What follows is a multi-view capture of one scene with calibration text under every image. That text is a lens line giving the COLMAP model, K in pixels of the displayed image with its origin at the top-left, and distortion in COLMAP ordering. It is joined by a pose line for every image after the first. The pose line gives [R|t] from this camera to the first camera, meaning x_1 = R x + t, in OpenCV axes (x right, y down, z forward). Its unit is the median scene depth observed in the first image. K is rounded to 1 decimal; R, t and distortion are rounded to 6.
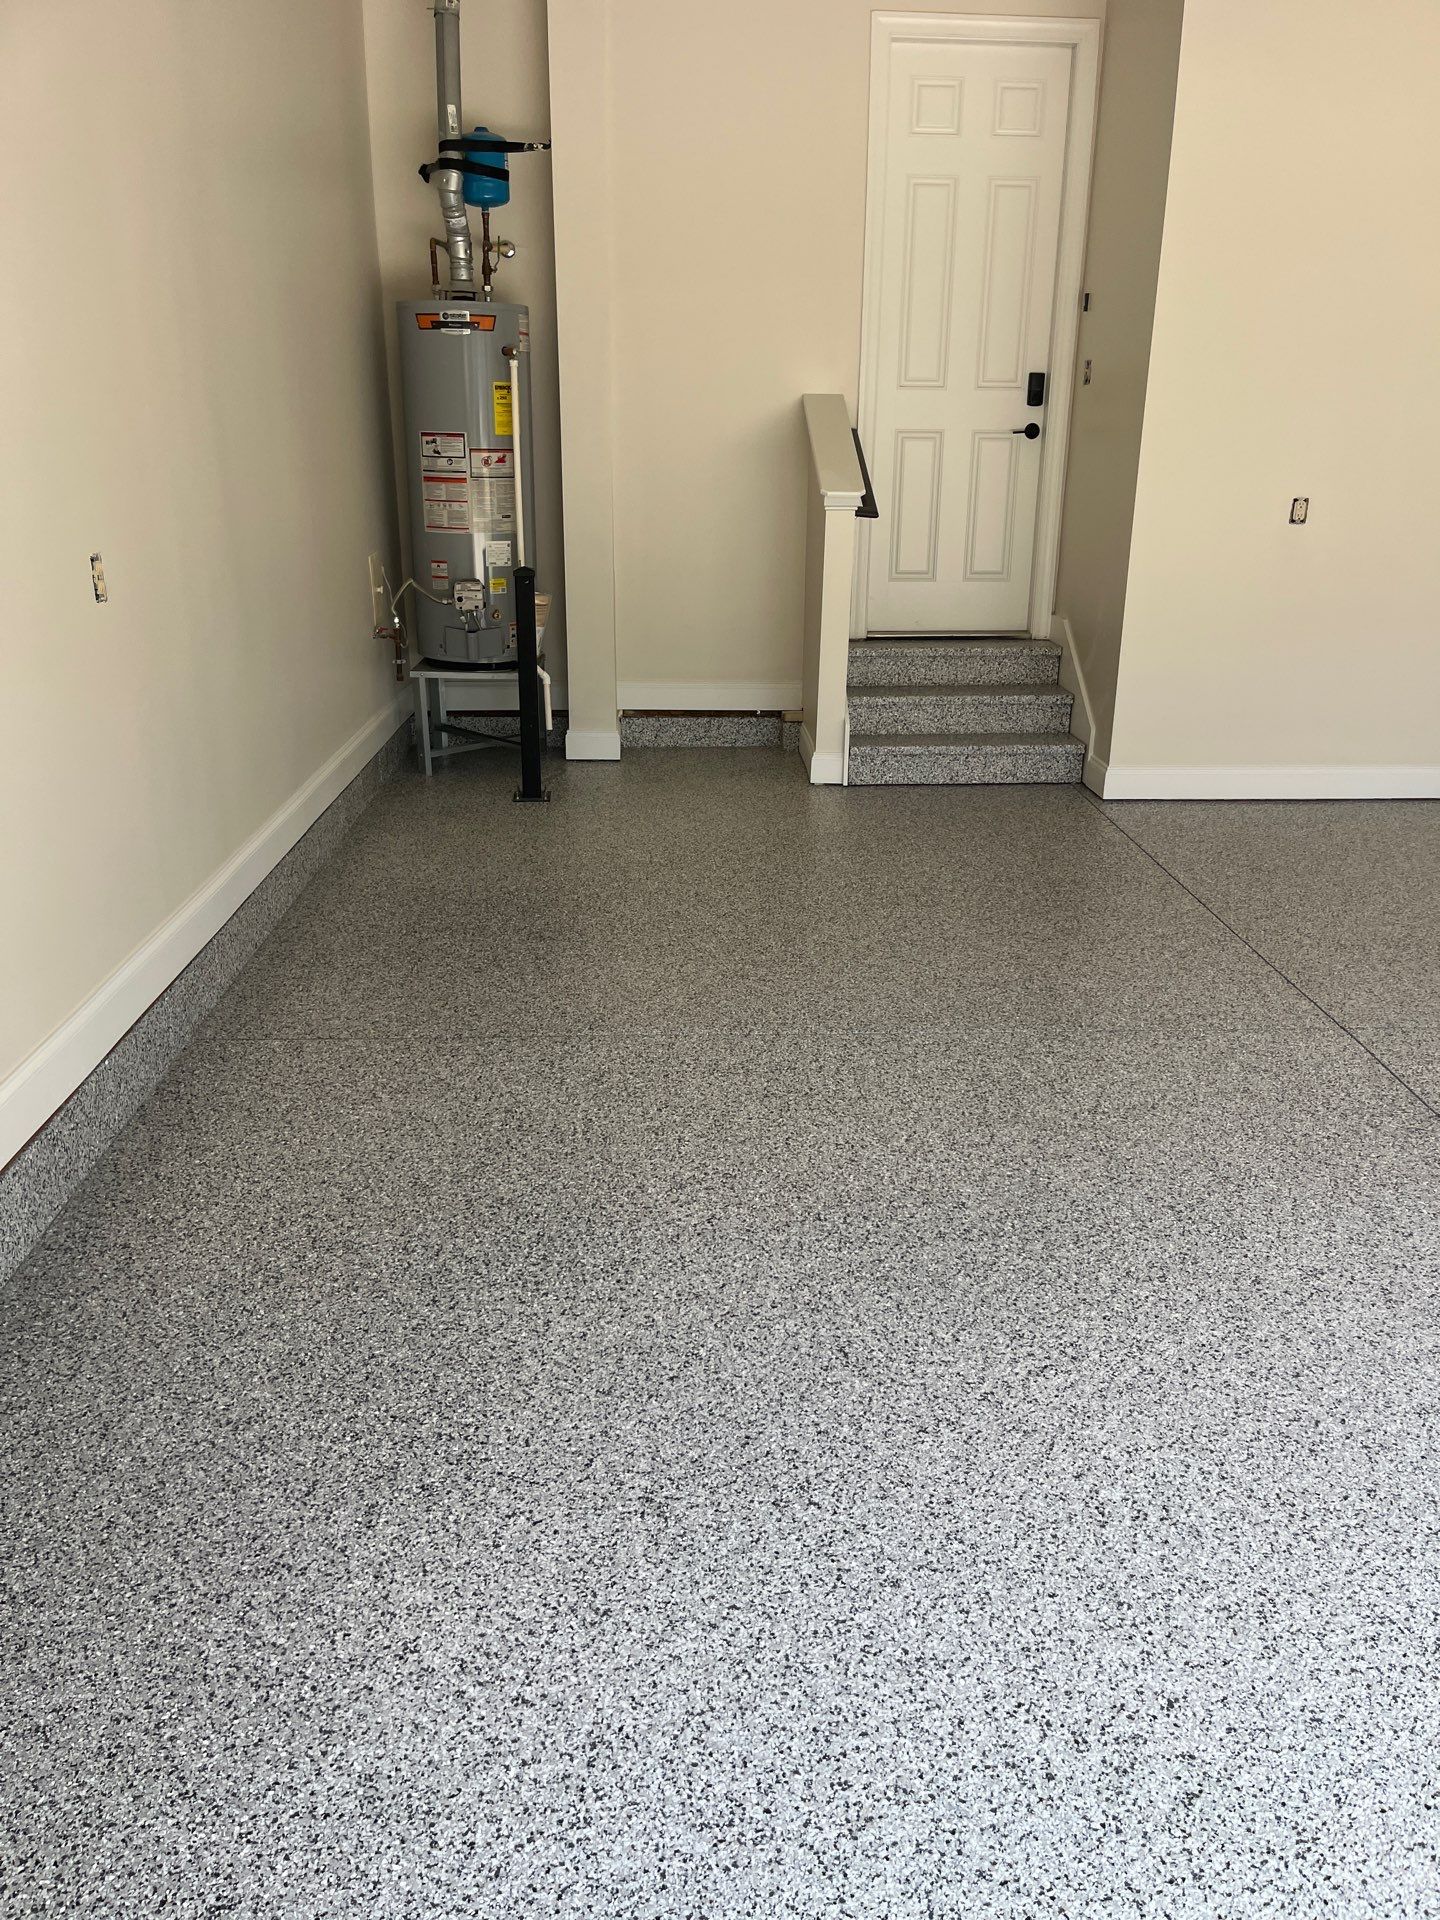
lens RADIAL K [[1445.5, 0, 748.5], [0, 1445.5, 986.5], [0, 0, 1]] dist [0.056237, -0.087825]
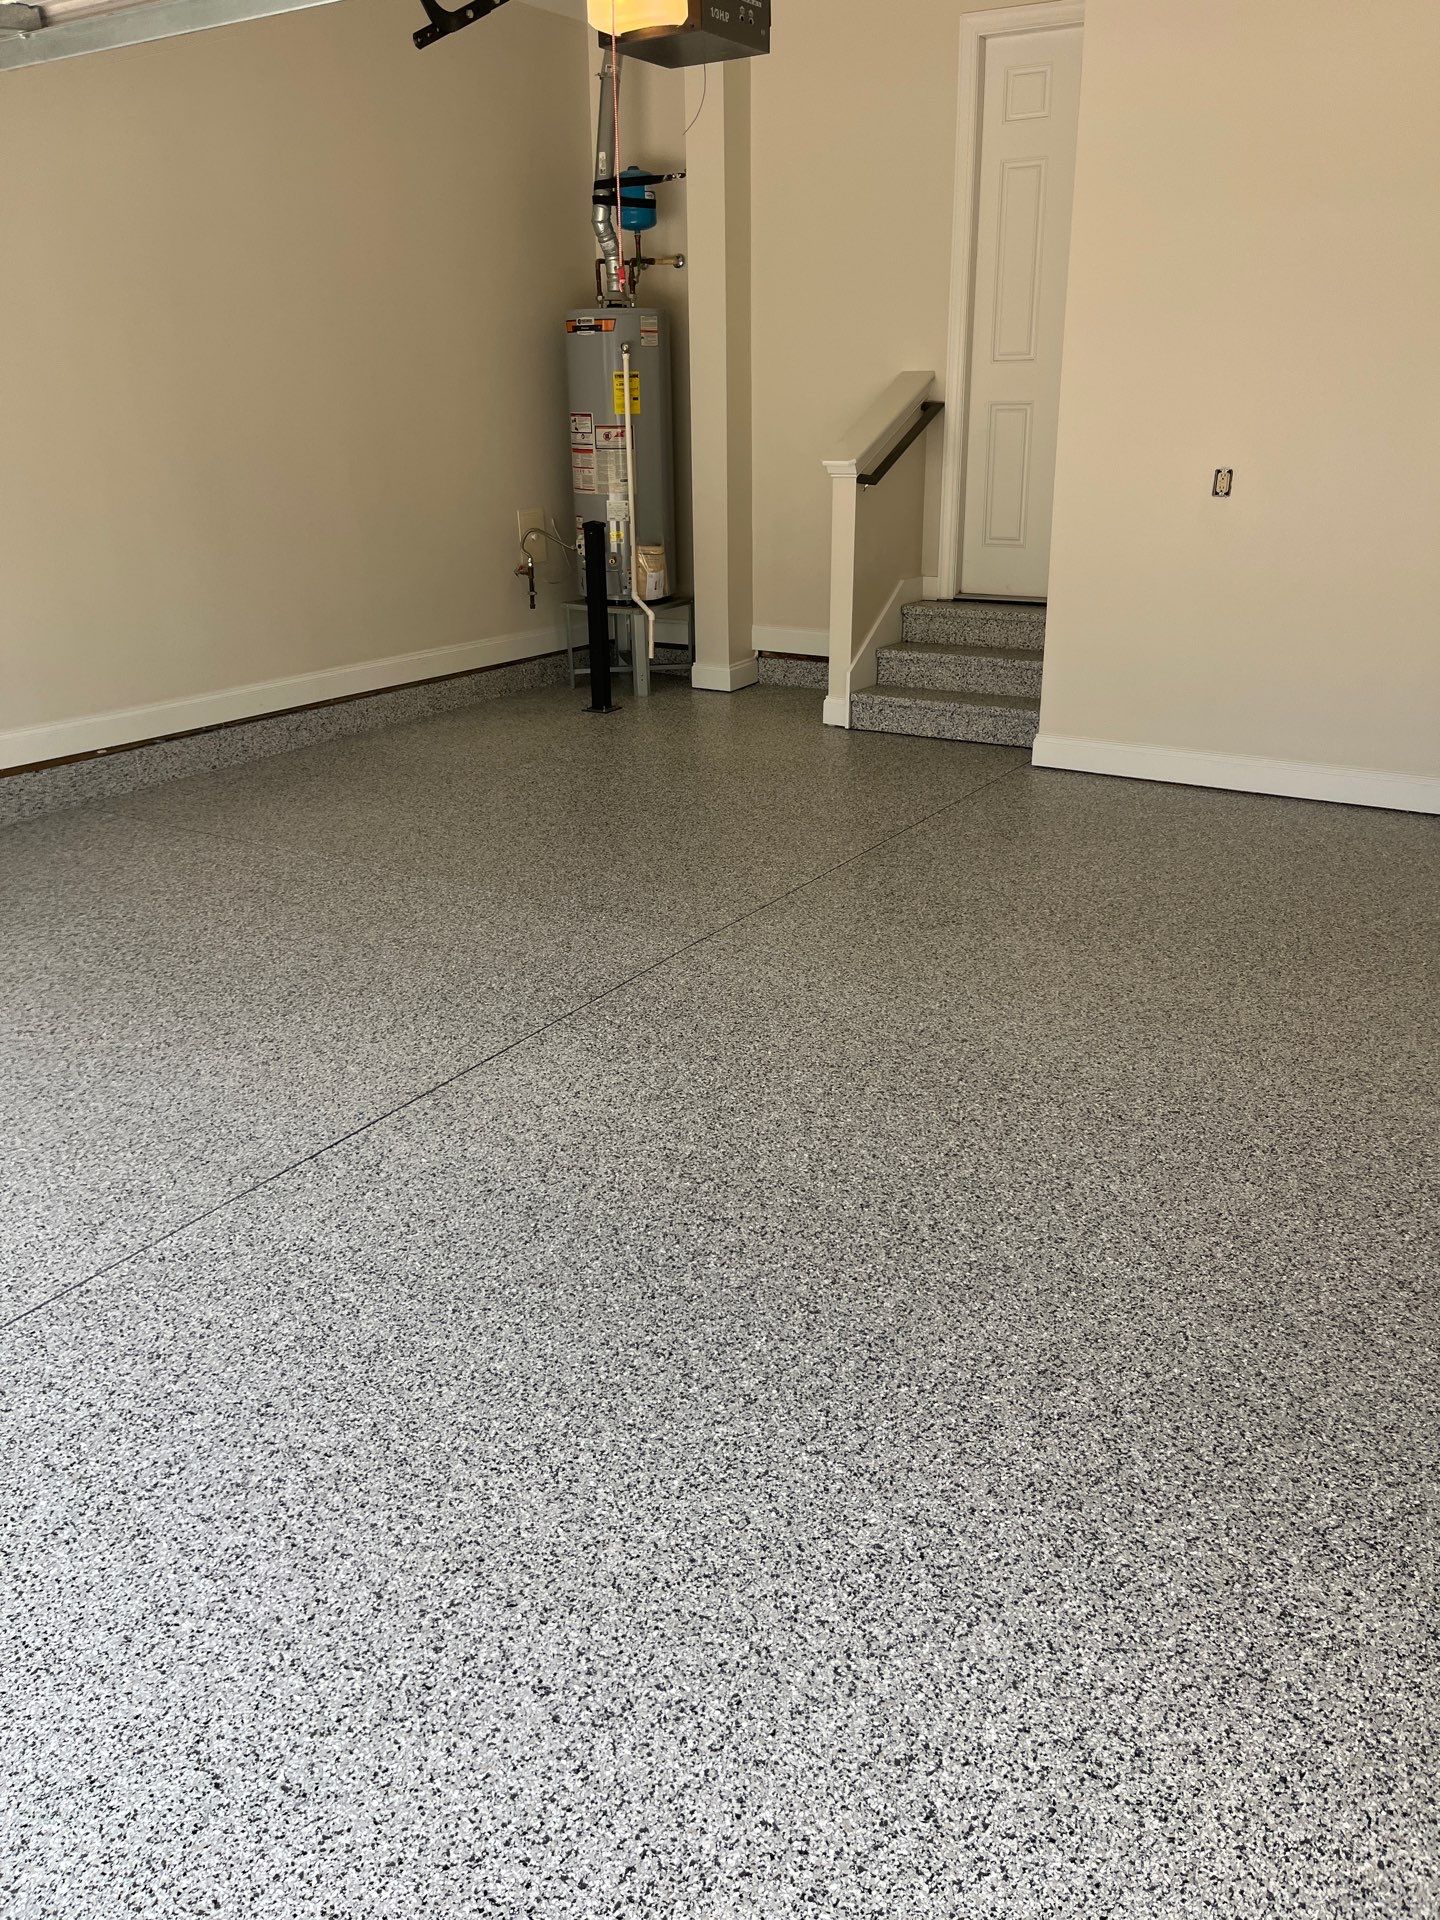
lens RADIAL K [[1445.5, 0, 738.8], [0, 1445.5, 947.7], [0, 0, 1]] dist [0.063569, -0.093266]
pose [[0.819077, 0.184313, -0.543269, 0.693952], [-0.187674, 0.980965, 0.049855, -0.016738], [0.542117, 0.061122, 0.838077, 0.049571]]
